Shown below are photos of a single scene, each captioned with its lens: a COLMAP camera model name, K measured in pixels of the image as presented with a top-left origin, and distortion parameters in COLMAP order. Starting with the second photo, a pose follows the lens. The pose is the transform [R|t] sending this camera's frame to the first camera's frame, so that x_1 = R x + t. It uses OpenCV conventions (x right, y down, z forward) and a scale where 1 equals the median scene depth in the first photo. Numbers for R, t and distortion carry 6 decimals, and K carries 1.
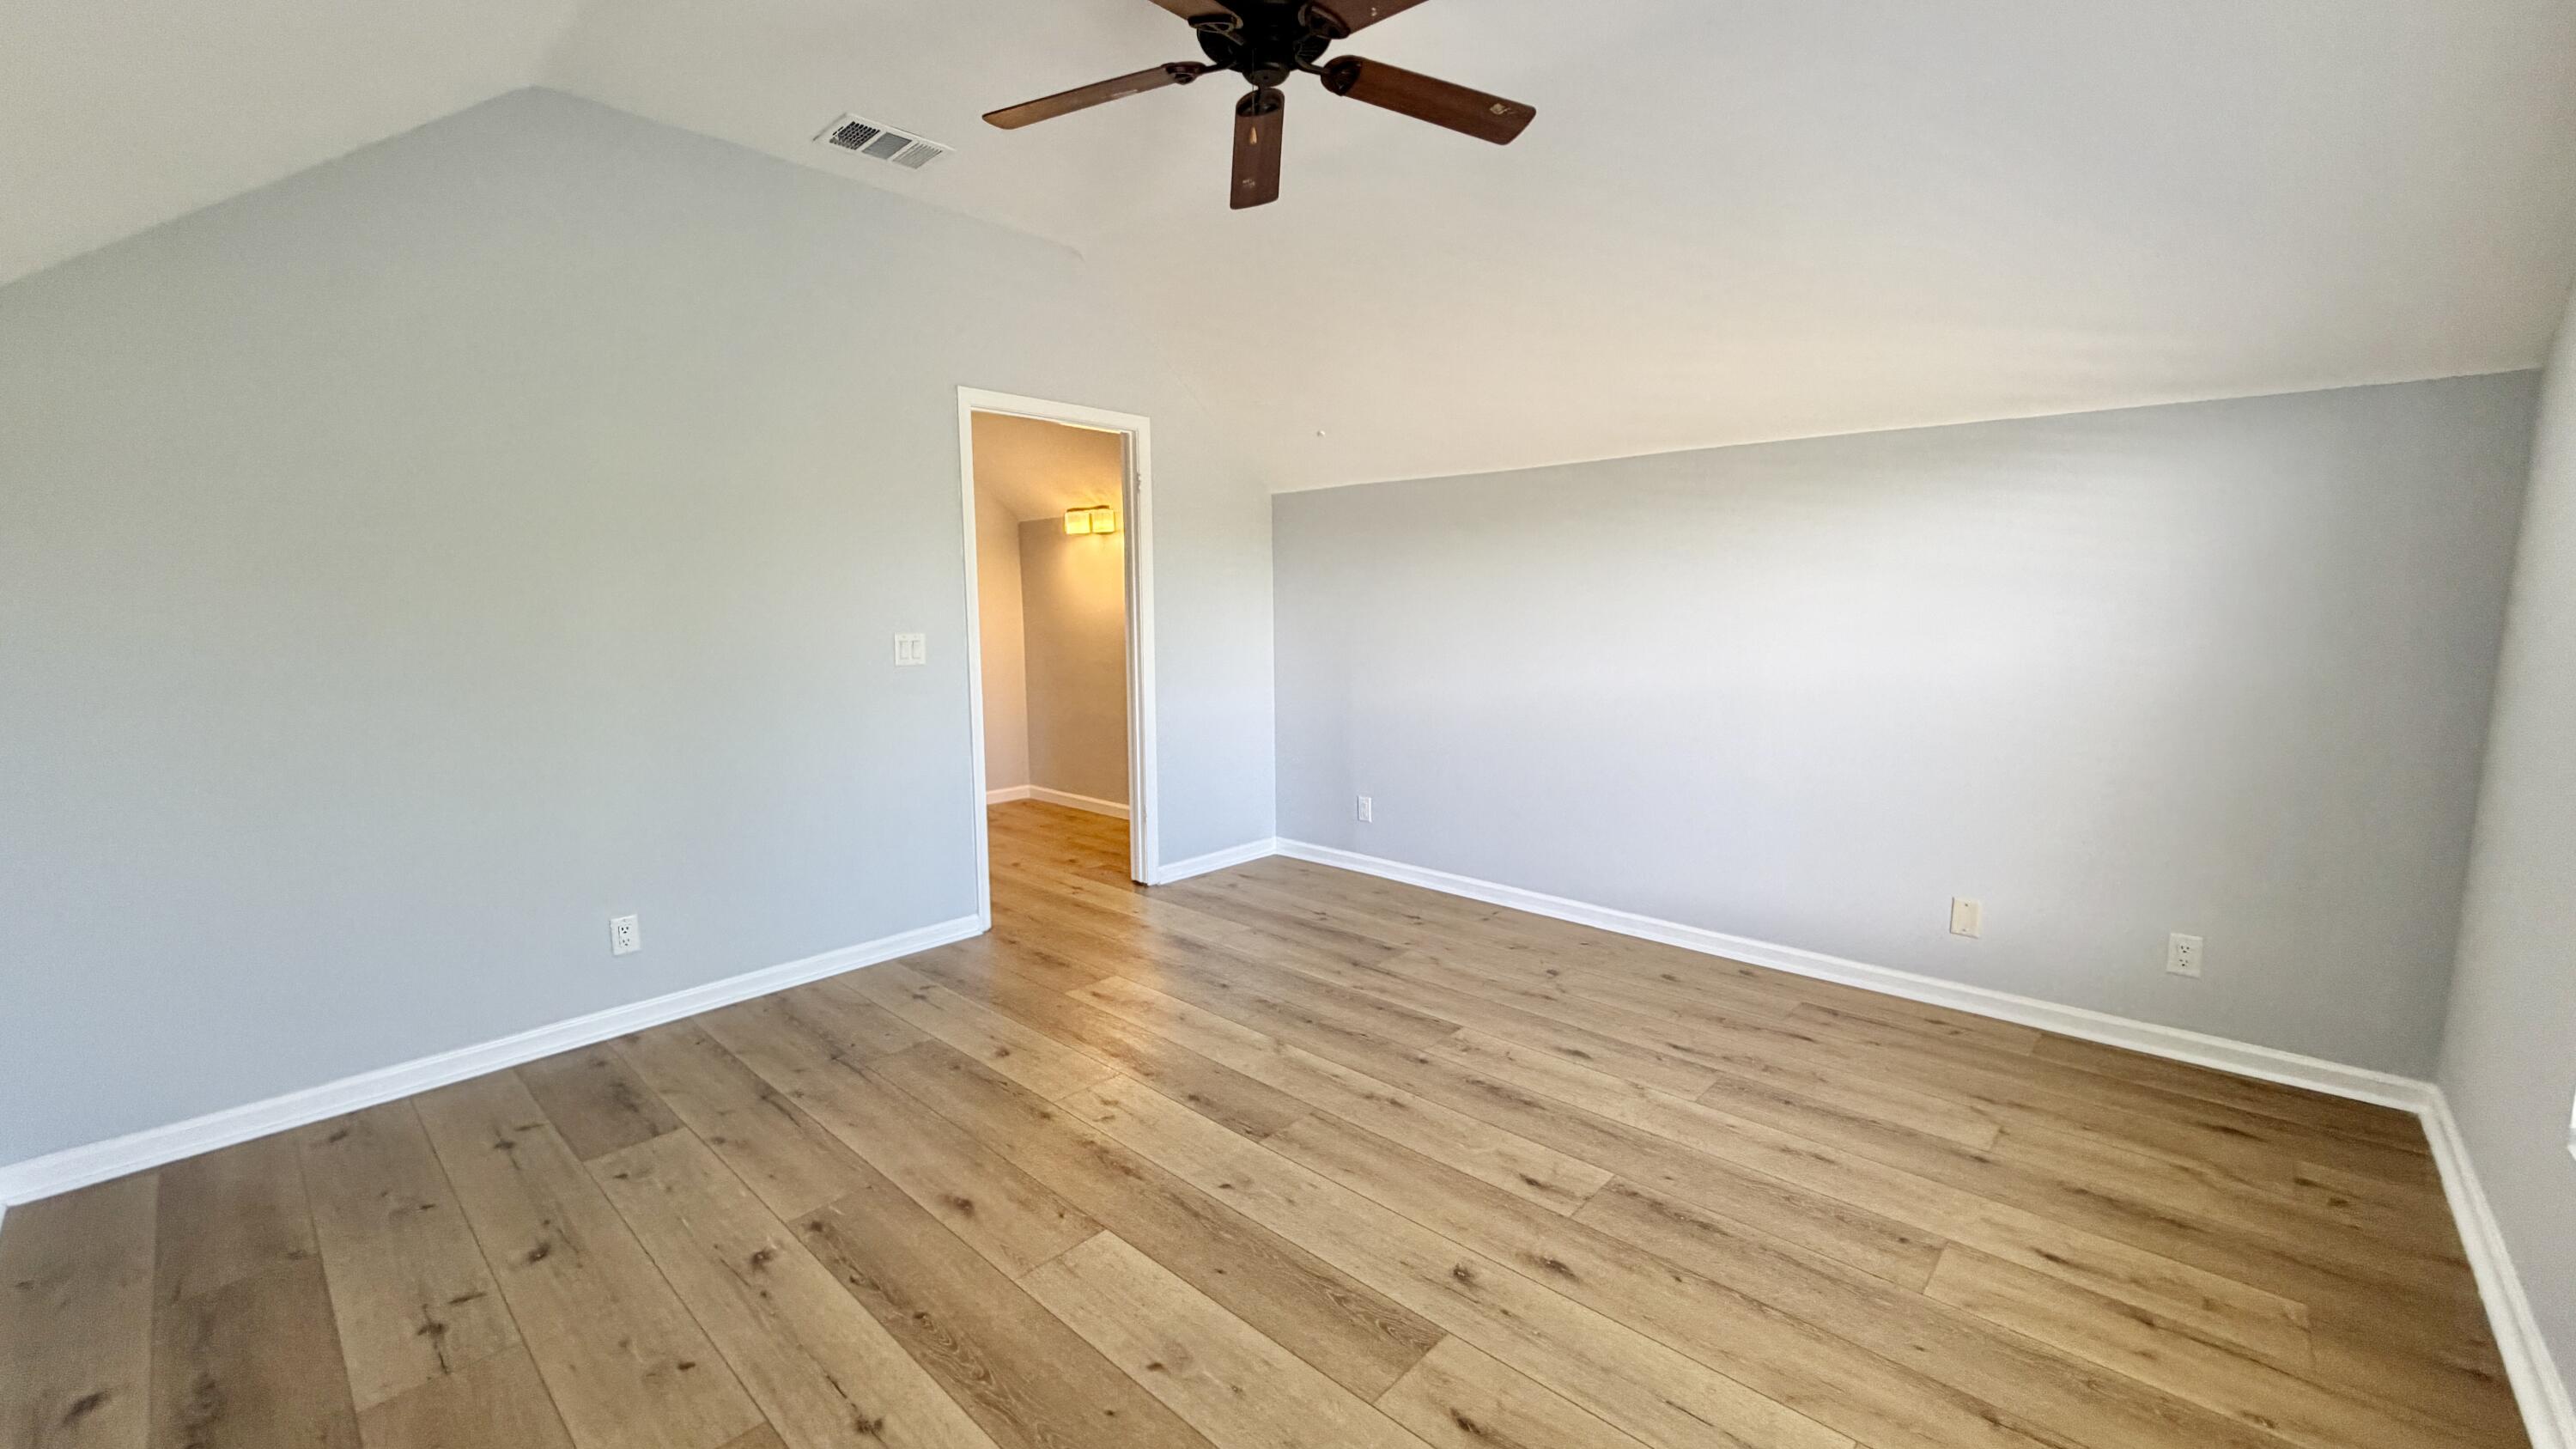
lens RADIAL K [[1022.3, 0, 1277.3], [0, 1022.3, 737.7], [0, 0, 1]] dist [0.000269, -0.000055]
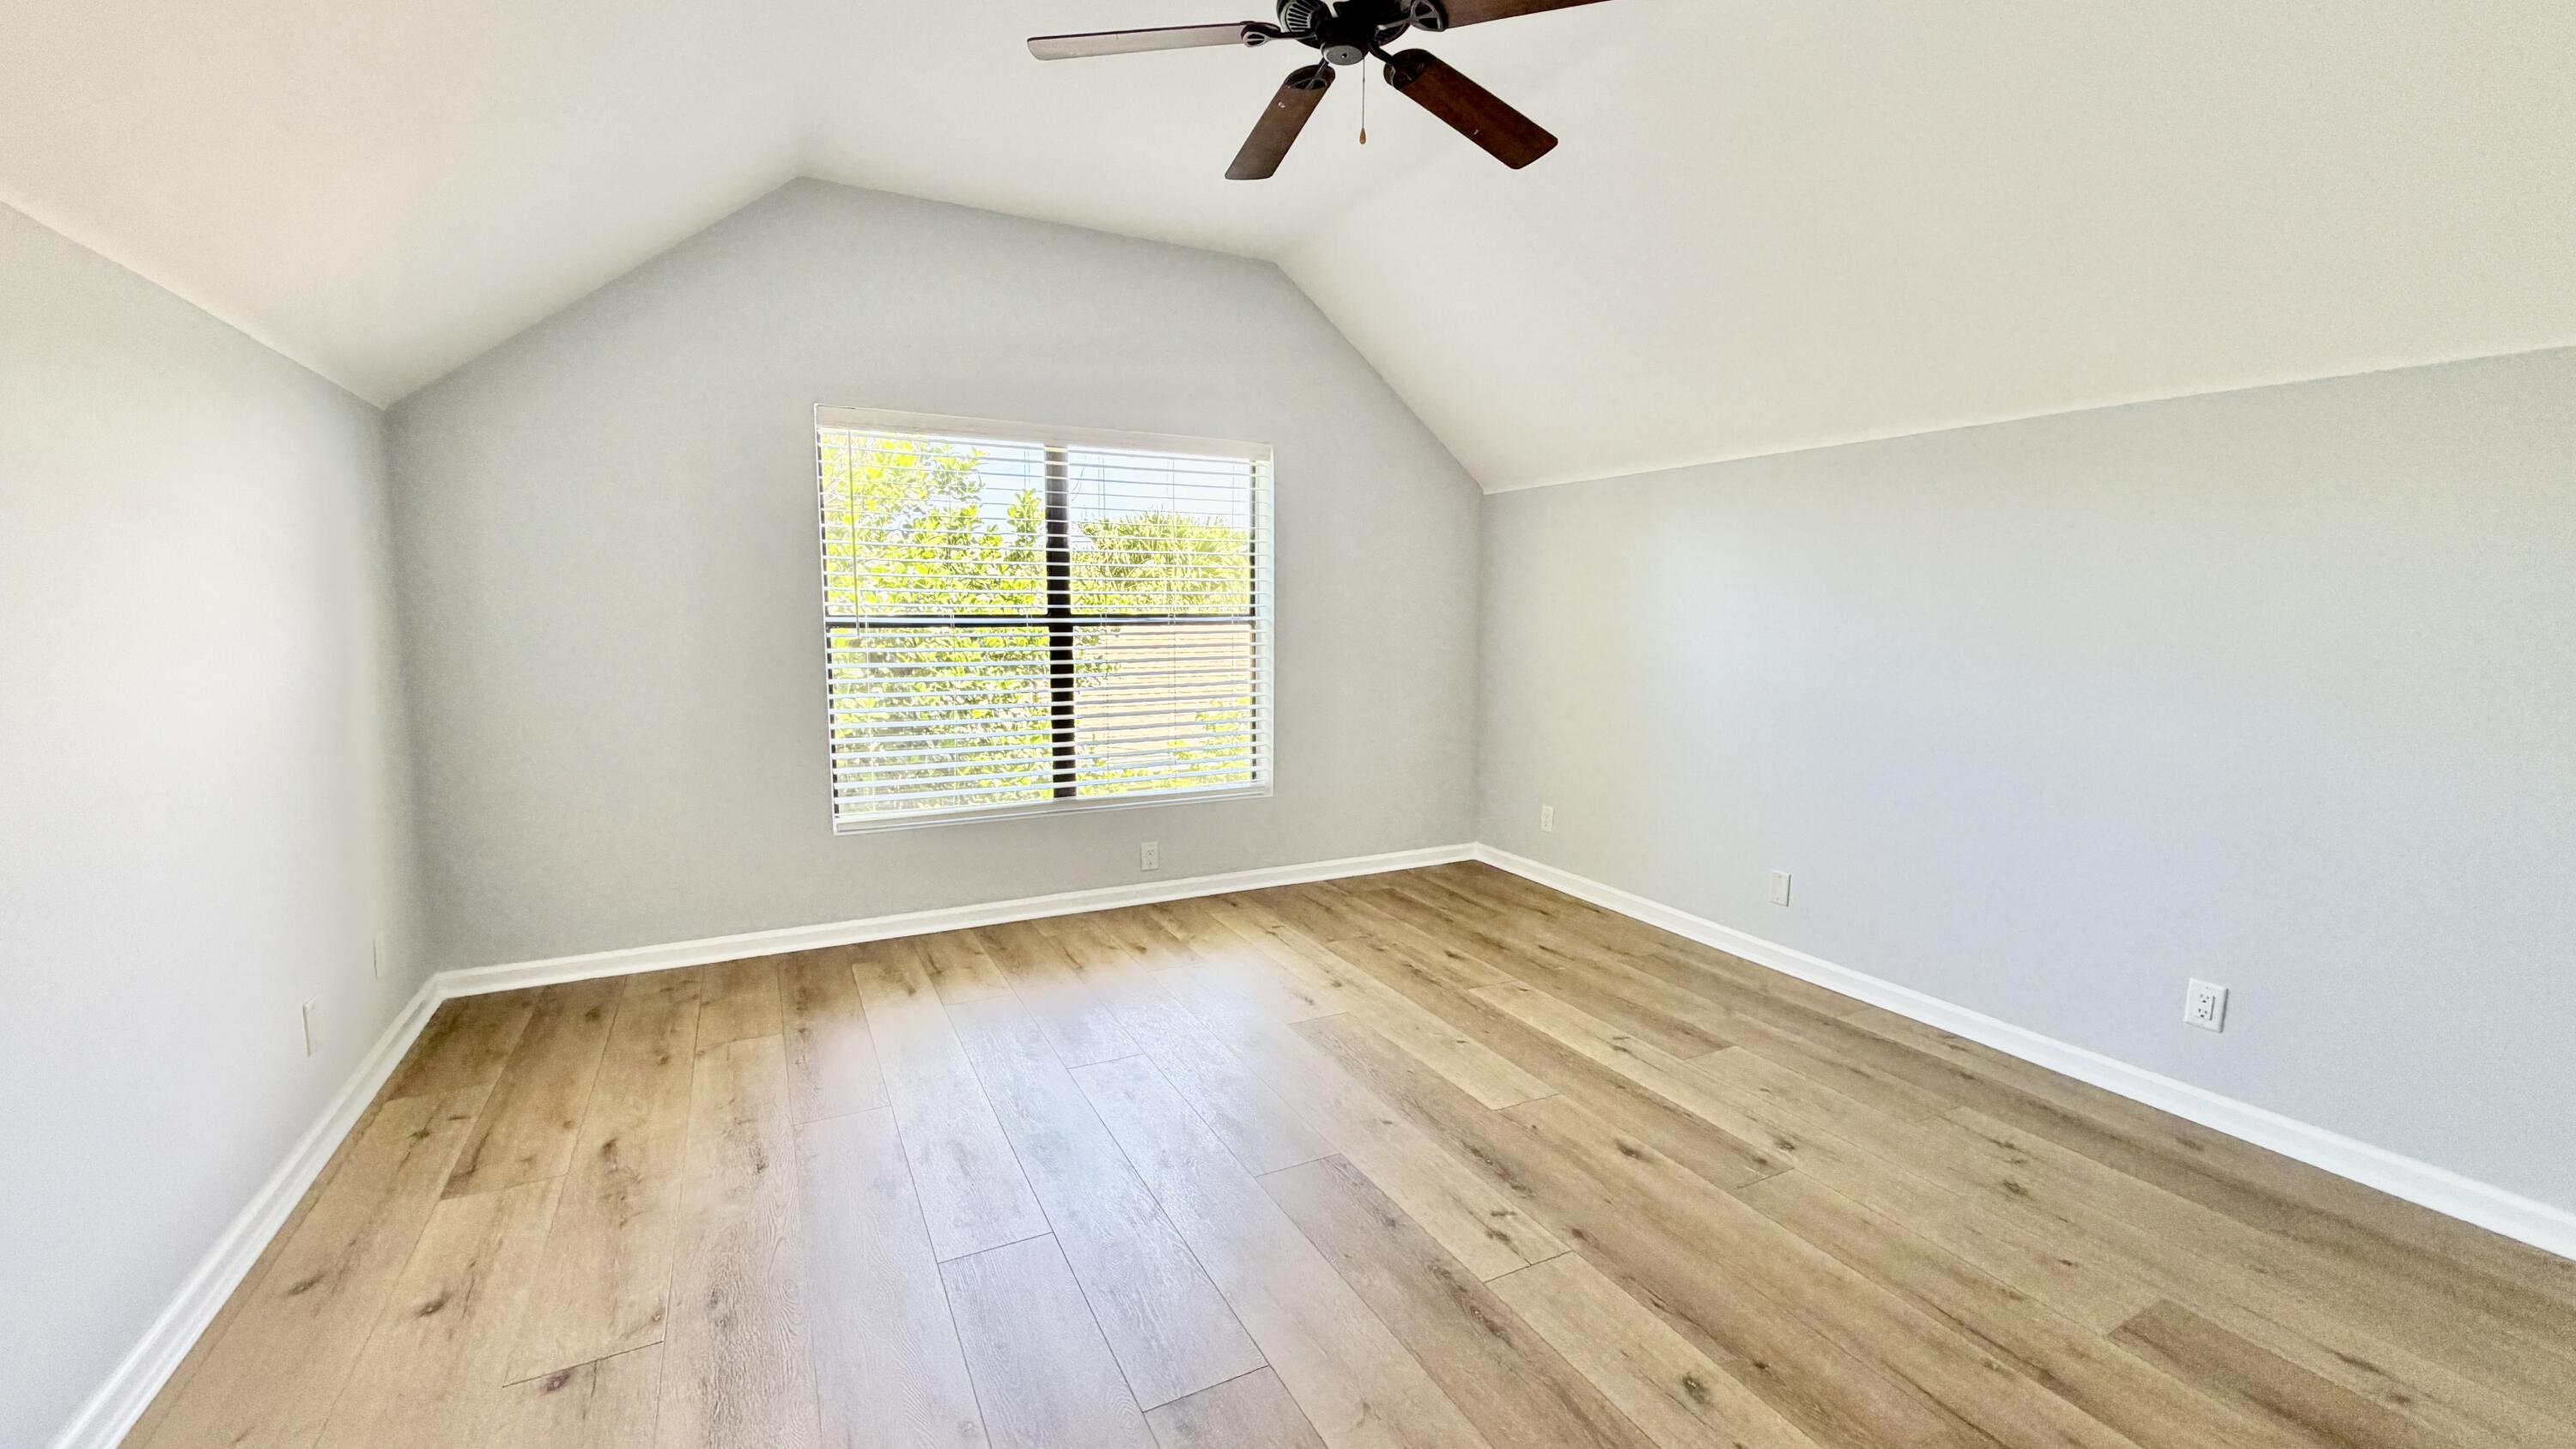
lens RADIAL K [[1035.2, 0, 1266.0], [0, 1035.2, 731.1], [0, 0, 1]] dist [-0.000145, 0.000053]
pose [[-0.940134, -0.047020, 0.337546, -0.231326], [0.041965, 0.966928, 0.251574, -0.210295], [-0.338212, 0.250679, -0.907068, 1.584286]]
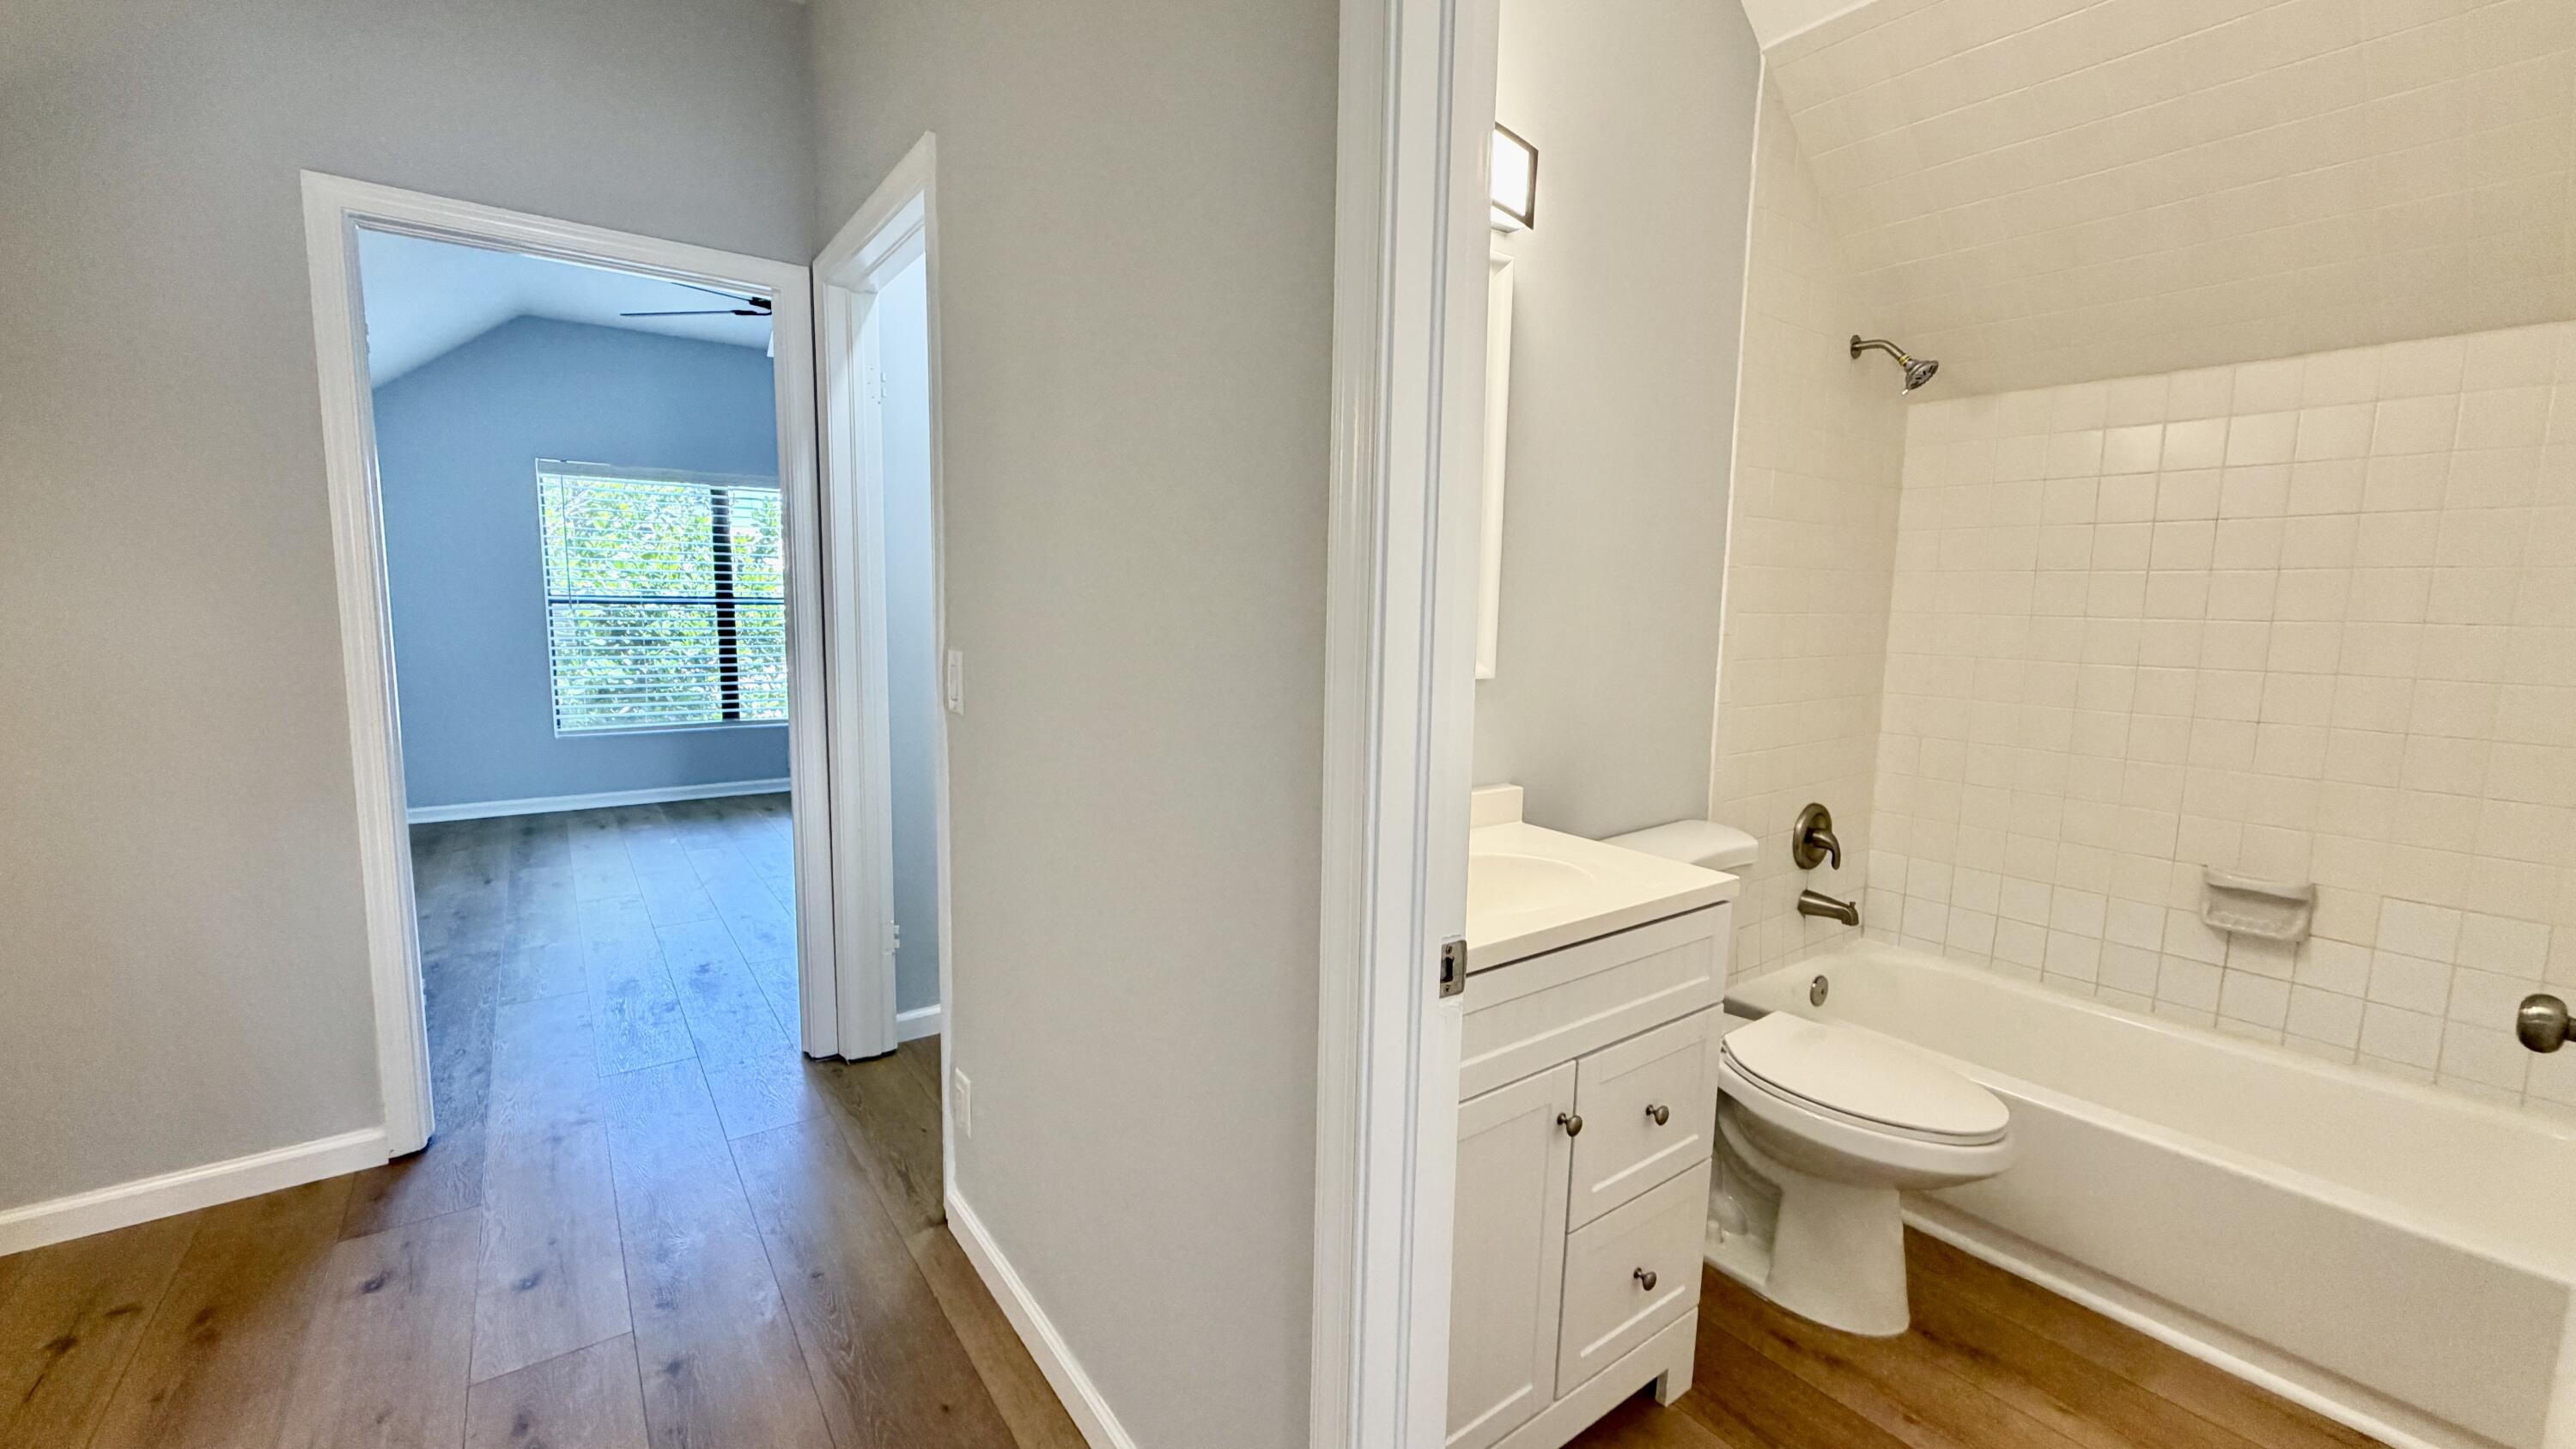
lens RADIAL K [[1038.4, 0, 1291.4], [0, 1038.4, 721.6], [0, 0, 1]] dist [0.000491, 0.000505]
pose [[-0.981739, -0.038920, 0.186210, -1.085537], [0.009550, 0.967530, 0.252575, -0.306540], [-0.189994, 0.249740, -0.949490, 2.271401]]
